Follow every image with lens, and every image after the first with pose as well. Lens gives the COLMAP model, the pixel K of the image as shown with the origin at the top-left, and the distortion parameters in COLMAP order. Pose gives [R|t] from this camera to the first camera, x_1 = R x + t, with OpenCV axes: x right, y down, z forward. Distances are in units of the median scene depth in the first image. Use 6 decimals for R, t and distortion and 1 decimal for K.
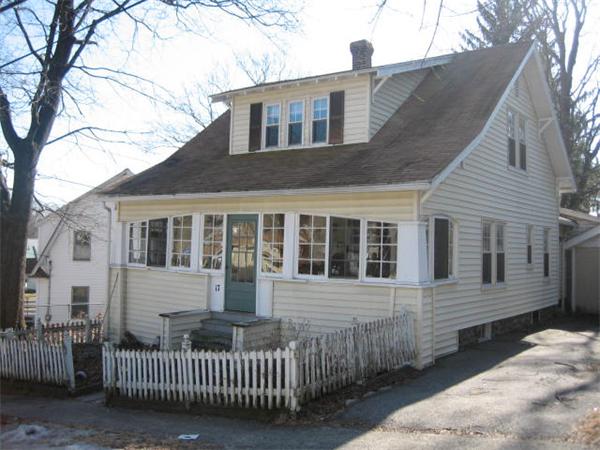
lens RADIAL K [[629.2, 0, 300.0], [0, 629.2, 225.0], [0, 0, 1]] dist [-0.141205, 0.170910]
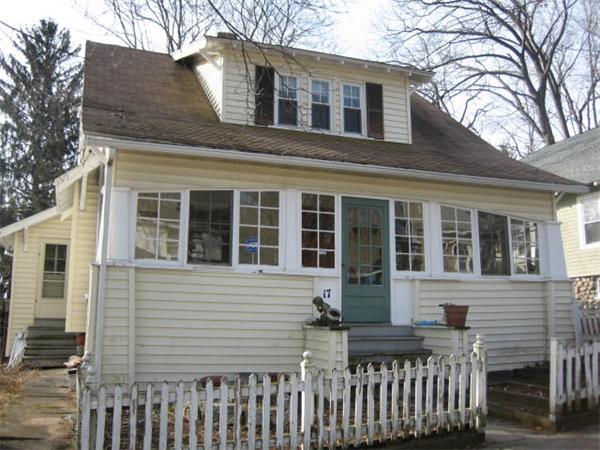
lens RADIAL K [[629.2, 0, 300.0], [0, 629.2, 225.0], [0, 0, 1]] dist [-0.141205, 0.170910]
pose [[0.550130, 0.110830, 0.827692, -0.756411], [-0.015846, 0.992361, -0.122347, 0.109837], [-0.834929, 0.054191, 0.547683, 0.615725]]
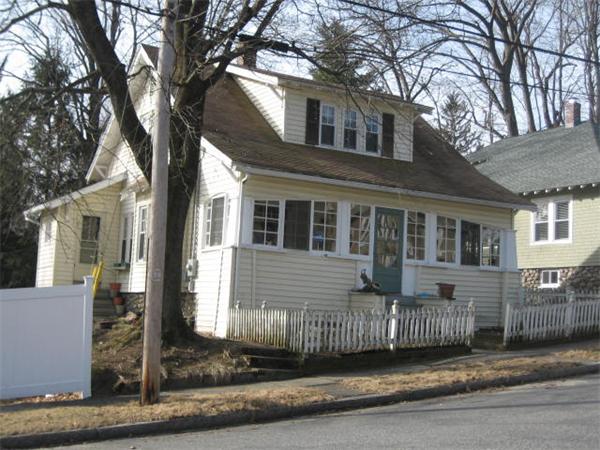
lens RADIAL K [[900.3, 0, 300.0], [0, 900.3, 225.0], [0, 0, 1]] dist [-0.105341, -0.023420]
pose [[0.397926, 0.089991, 0.912993, -1.602543], [-0.065259, 0.995433, -0.069674, 0.133821], [-0.915094, -0.031856, 0.401981, 0.468323]]
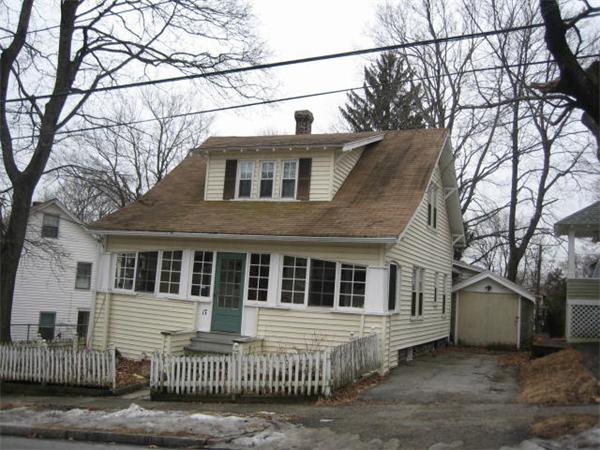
lens RADIAL K [[629.2, 0, 300.0], [0, 629.2, 225.0], [0, 0, 1]] dist [-0.141205, 0.170910]
pose [[0.972100, 0.063280, 0.225869, -0.233402], [-0.049828, 0.996655, -0.064775, 0.002104], [-0.229212, 0.051713, 0.972002, -0.218624]]
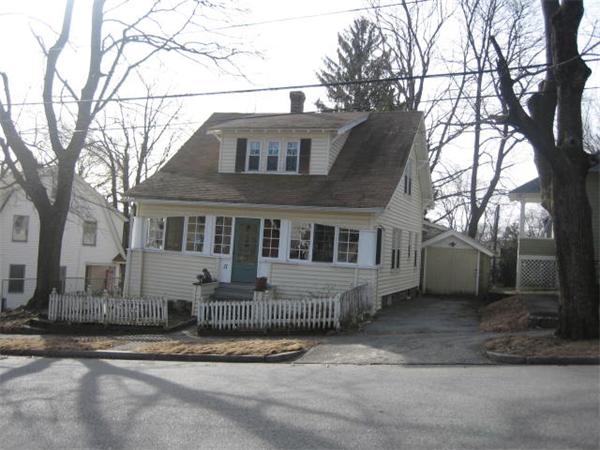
lens RADIAL K [[629.2, 0, 300.0], [0, 629.2, 225.0], [0, 0, 1]] dist [-0.141205, 0.170910]
pose [[0.956902, 0.045205, 0.286872, -0.388457], [-0.050189, 0.998689, 0.010040, -0.021072], [-0.286042, -0.024005, 0.957916, -0.459895]]
